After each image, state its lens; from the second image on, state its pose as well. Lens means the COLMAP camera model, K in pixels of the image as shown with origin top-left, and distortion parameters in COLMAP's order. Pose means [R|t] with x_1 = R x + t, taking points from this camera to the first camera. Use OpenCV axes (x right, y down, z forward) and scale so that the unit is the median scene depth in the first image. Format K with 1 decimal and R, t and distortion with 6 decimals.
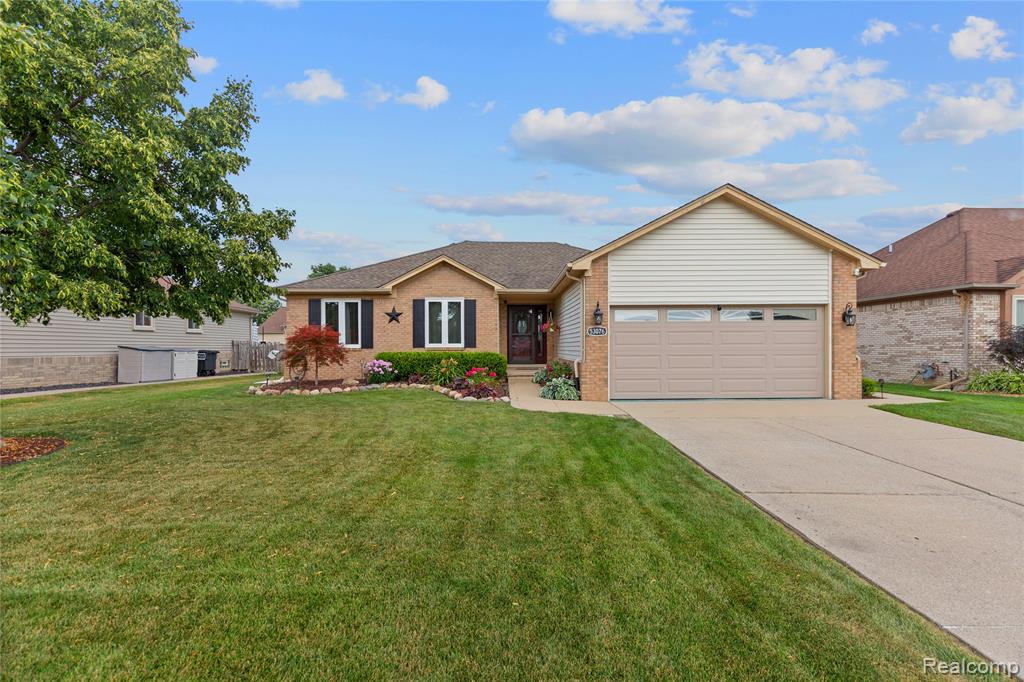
lens RADIAL K [[464.2, 0, 513.5], [0, 464.2, 339.2], [0, 0, 1]] dist [0.013781, -0.000375]
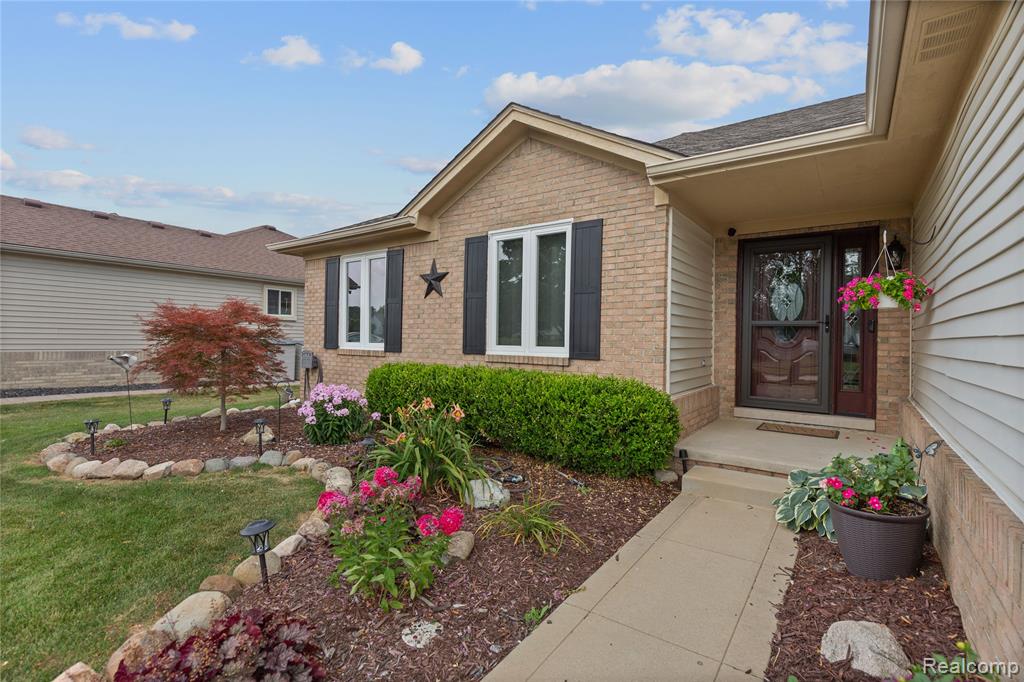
lens RADIAL K [[471.4, 0, 518.2], [0, 471.4, 337.9], [0, 0, 1]] dist [0.015113, -0.000021]
pose [[0.810642, 0.015208, -0.585344, 0.071830], [-0.012205, 0.999884, 0.009076, -0.000783], [0.585414, -0.000213, 0.810734, 0.683220]]
